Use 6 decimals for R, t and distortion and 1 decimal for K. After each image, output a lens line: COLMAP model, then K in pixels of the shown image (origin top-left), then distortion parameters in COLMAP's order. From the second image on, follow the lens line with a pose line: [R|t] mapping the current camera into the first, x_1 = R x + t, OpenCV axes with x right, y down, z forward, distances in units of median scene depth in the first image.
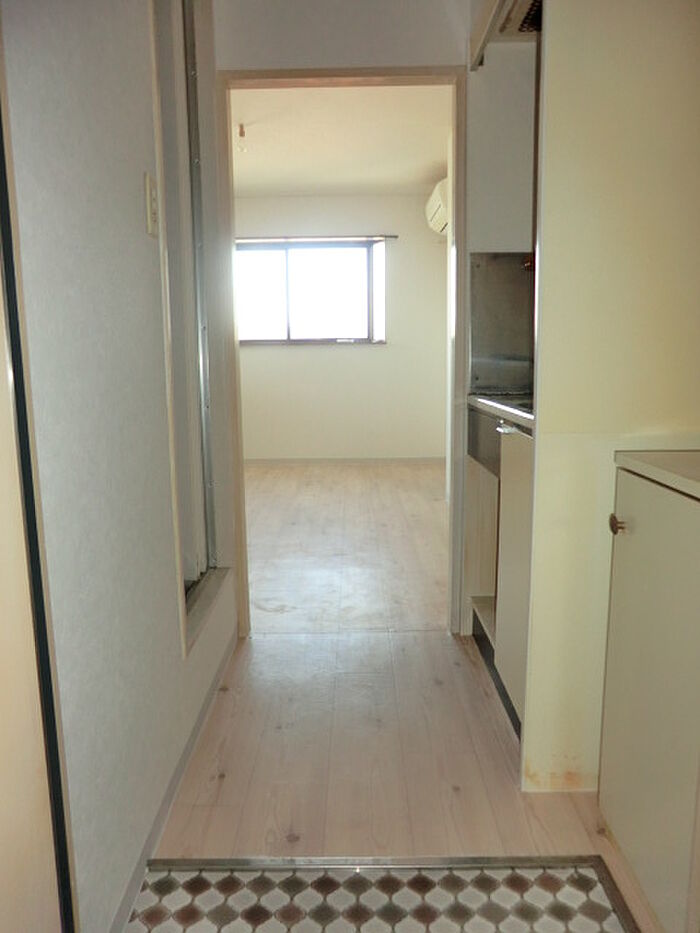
lens RADIAL K [[675.7, 0, 350.0], [0, 675.7, 466.5], [0, 0, 1]] dist [-0.092030, 0.098375]
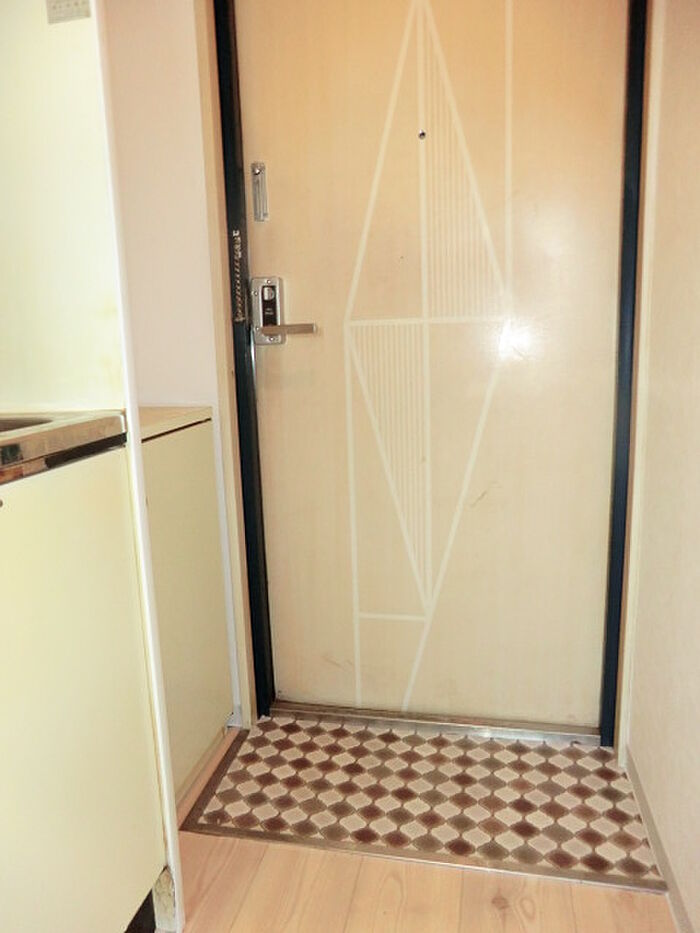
lens RADIAL K [[675.7, 0, 350.0], [0, 675.7, 466.5], [0, 0, 1]] dist [-0.092030, 0.098375]
pose [[-0.978192, 0.001805, 0.207696, -0.022046], [0.073888, 0.937574, 0.339845, -0.067197], [-0.194117, 0.347780, -0.917261, 0.465144]]
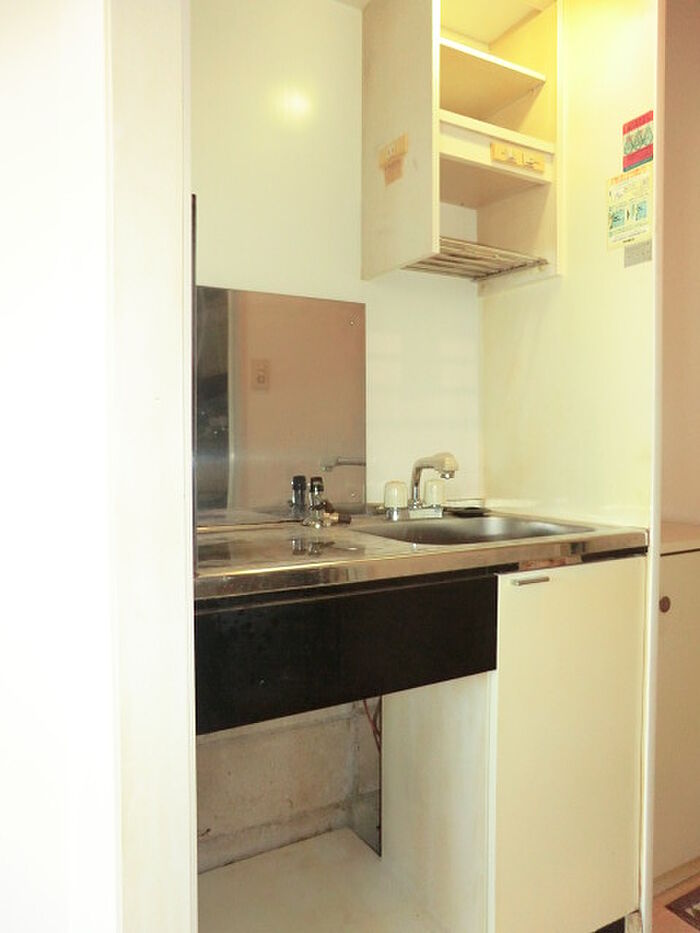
lens RADIAL K [[675.7, 0, 350.0], [0, 675.7, 466.5], [0, 0, 1]] dist [-0.092030, 0.098375]
pose [[-0.502693, -0.013639, 0.864357, -0.083969], [0.144015, 0.984581, 0.099293, -0.088295], [-0.852384, 0.174394, -0.492978, 0.518235]]
